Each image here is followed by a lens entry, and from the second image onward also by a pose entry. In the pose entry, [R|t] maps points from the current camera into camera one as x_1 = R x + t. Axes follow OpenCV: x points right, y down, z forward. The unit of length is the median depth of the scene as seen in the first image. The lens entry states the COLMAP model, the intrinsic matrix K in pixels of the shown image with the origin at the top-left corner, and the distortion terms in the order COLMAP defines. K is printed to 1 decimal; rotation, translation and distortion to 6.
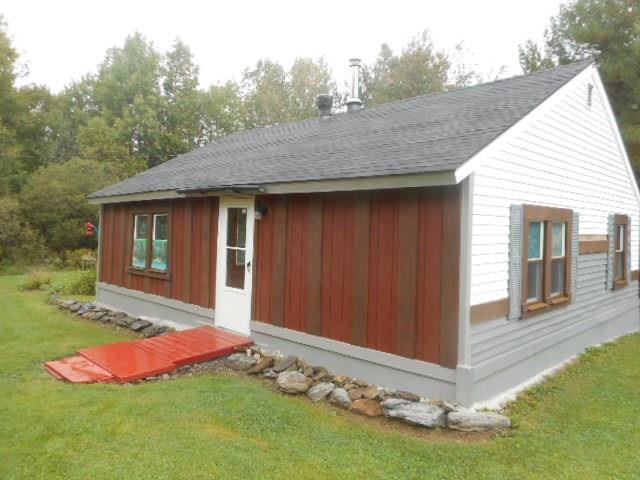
lens RADIAL K [[470.2, 0, 308.2], [0, 470.2, 238.5], [0, 0, 1]] dist [-0.001182, 0.000027]
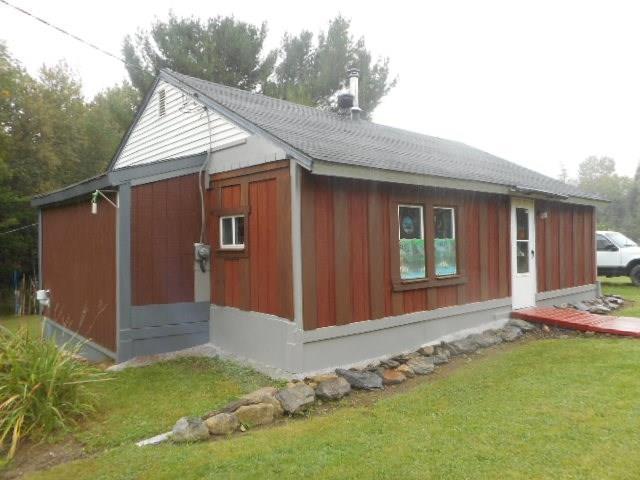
lens RADIAL K [[470.2, 0, 308.2], [0, 470.2, 238.5], [0, 0, 1]] dist [-0.001182, 0.000027]
pose [[0.081641, -0.017229, 0.996513, -1.331203], [0.024326, 0.999587, 0.015290, -0.017759], [-0.996365, 0.022992, 0.082026, 1.354174]]
